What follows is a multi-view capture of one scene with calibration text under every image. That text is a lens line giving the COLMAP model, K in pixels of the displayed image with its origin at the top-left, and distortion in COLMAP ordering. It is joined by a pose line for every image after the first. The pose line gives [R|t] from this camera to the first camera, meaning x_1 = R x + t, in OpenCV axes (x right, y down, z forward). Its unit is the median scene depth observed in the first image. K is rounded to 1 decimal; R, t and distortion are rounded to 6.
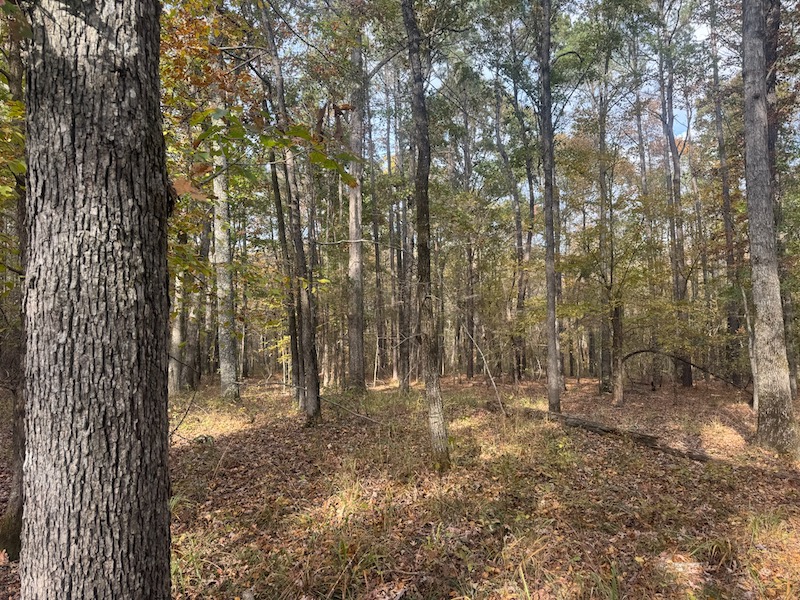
lens RADIAL K [[553.9, 0, 403.6], [0, 553.9, 300.9], [0, 0, 1]] dist [0.037448, -0.054446]
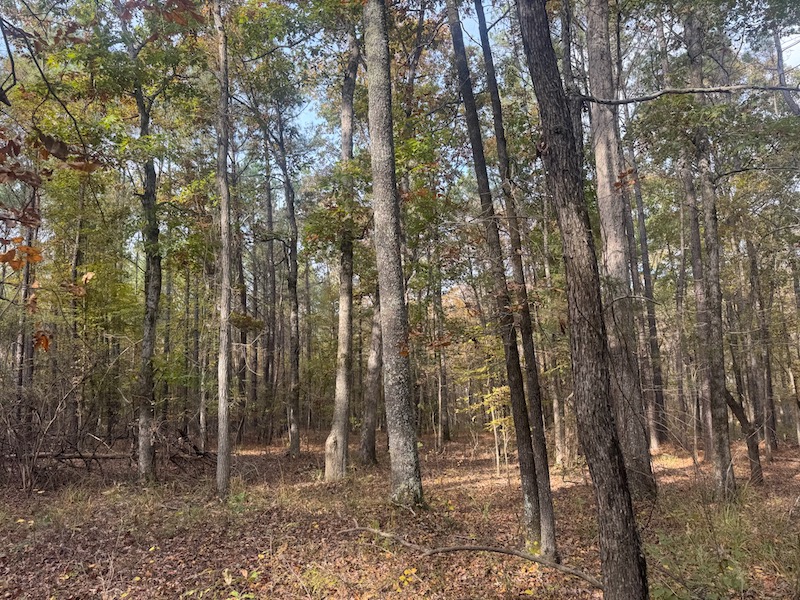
lens RADIAL K [[553.9, 0, 403.6], [0, 553.9, 300.9], [0, 0, 1]] dist [0.037448, -0.054446]
pose [[0.935236, -0.070384, -0.346958, -0.093997], [0.036720, 0.994038, -0.102669, 0.028695], [0.352115, 0.083280, 0.932244, 0.404363]]
